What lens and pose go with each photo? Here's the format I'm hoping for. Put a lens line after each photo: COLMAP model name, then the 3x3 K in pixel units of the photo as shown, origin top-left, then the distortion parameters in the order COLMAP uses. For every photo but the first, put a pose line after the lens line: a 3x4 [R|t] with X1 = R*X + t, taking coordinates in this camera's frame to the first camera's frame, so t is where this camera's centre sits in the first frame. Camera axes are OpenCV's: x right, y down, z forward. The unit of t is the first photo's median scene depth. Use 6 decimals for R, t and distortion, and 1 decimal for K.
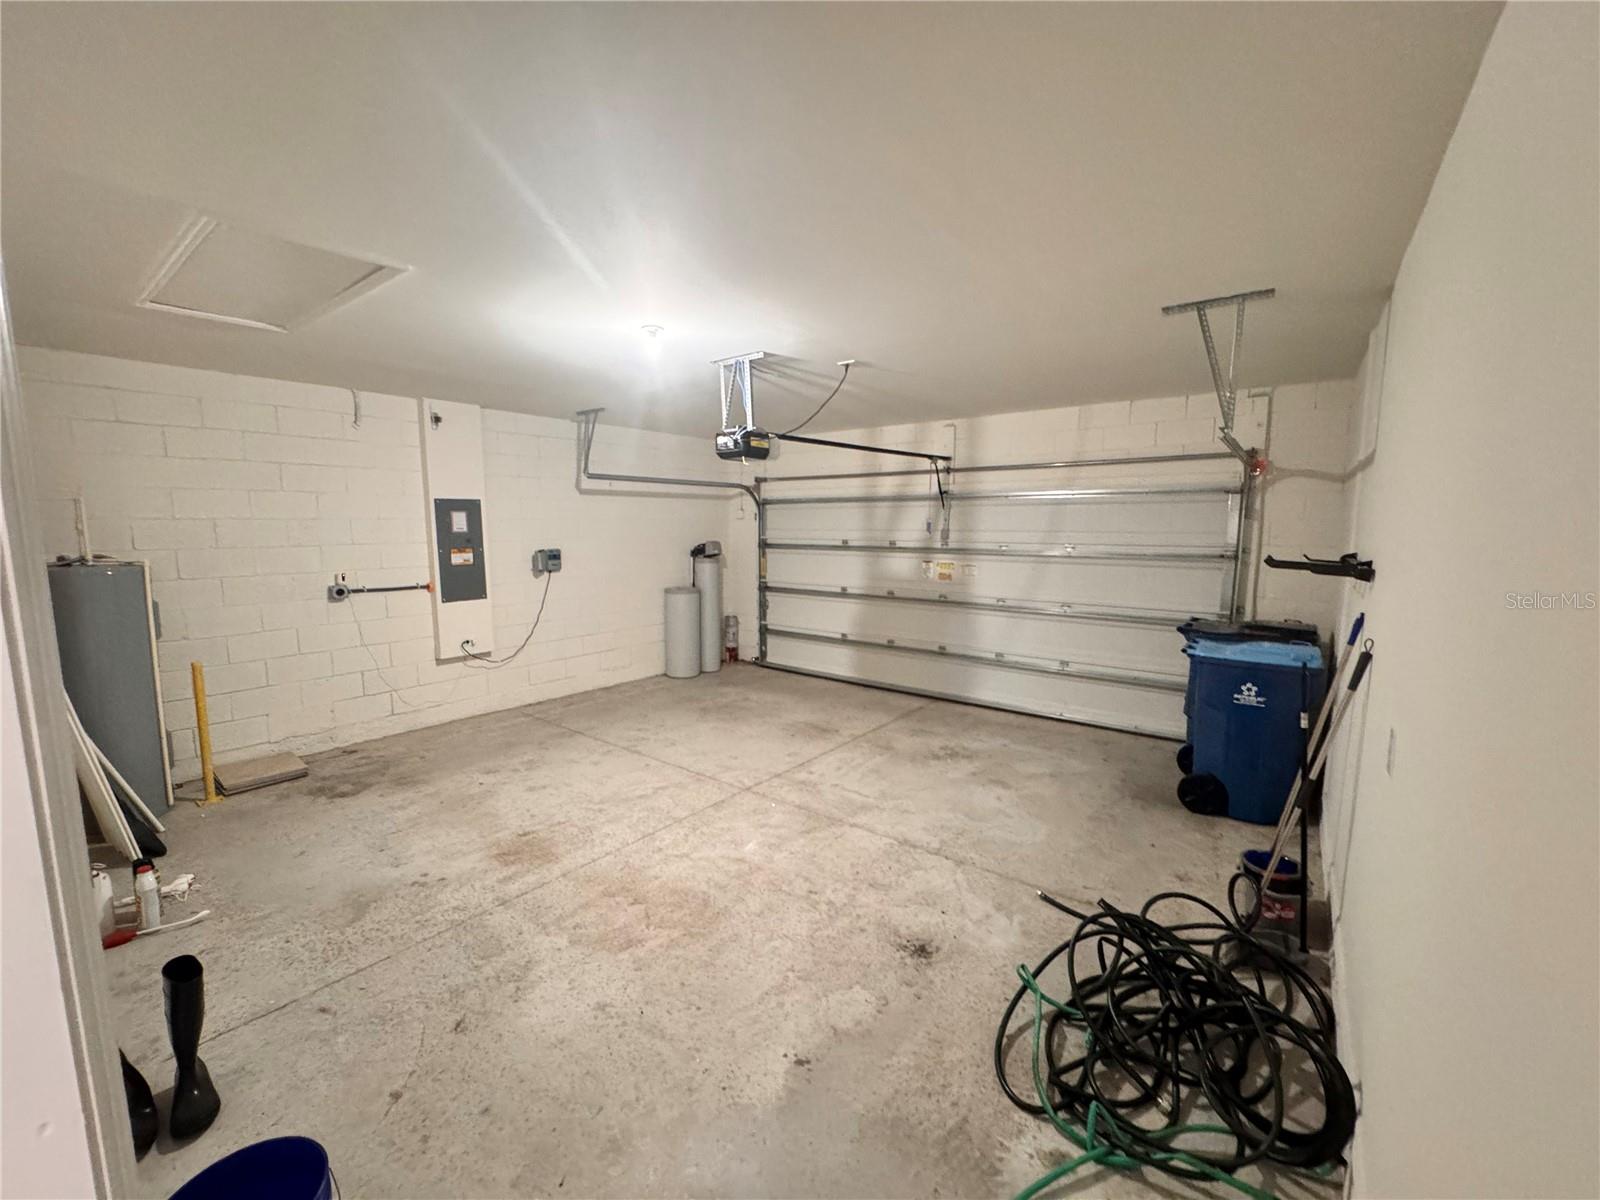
lens RADIAL K [[637.1, 0, 800.6], [0, 637.1, 600.8], [0, 0, 1]] dist [-0.004906, 0.000115]
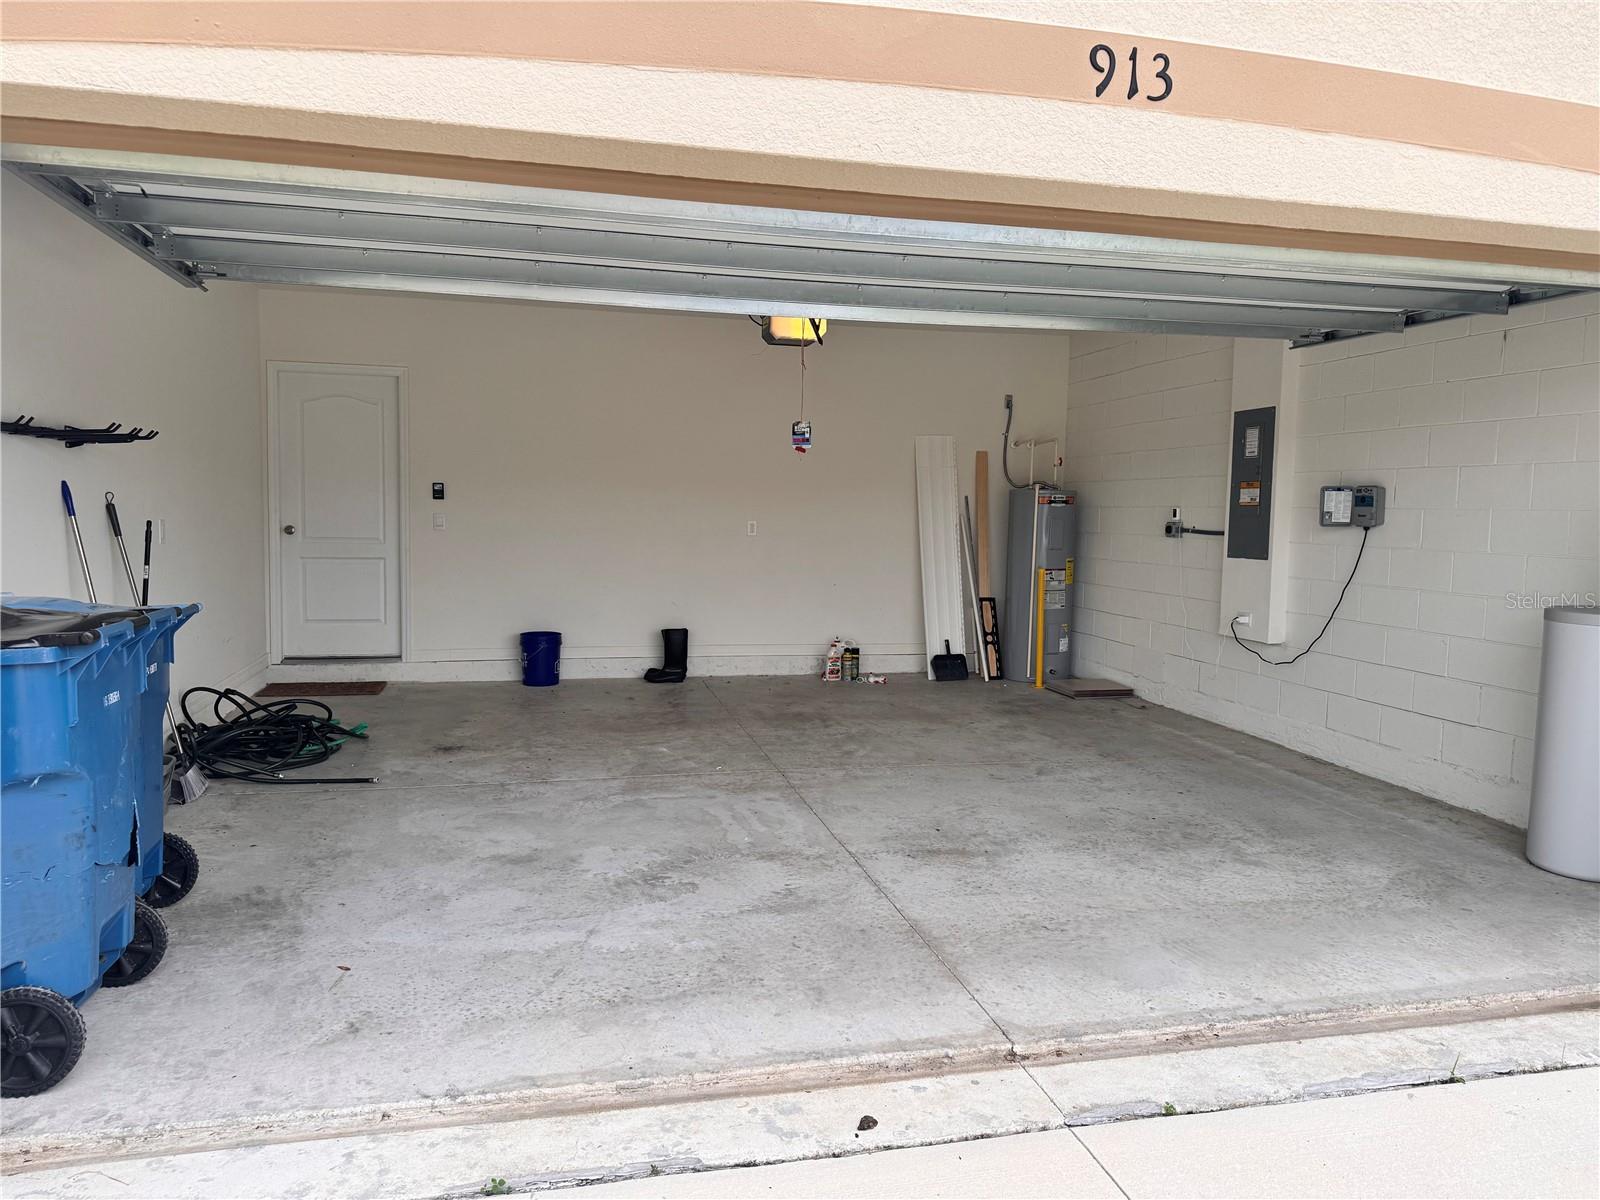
lens RADIAL K [[1111.9, 0, 800.8], [0, 1111.9, 600.3], [0, 0, 1]] dist [0.000827, -0.000031]
pose [[-0.634210, 0.052671, -0.771365, 0.720562], [-0.111219, 0.981086, 0.158434, -0.093645], [0.765120, 0.186271, -0.616356, 1.412295]]
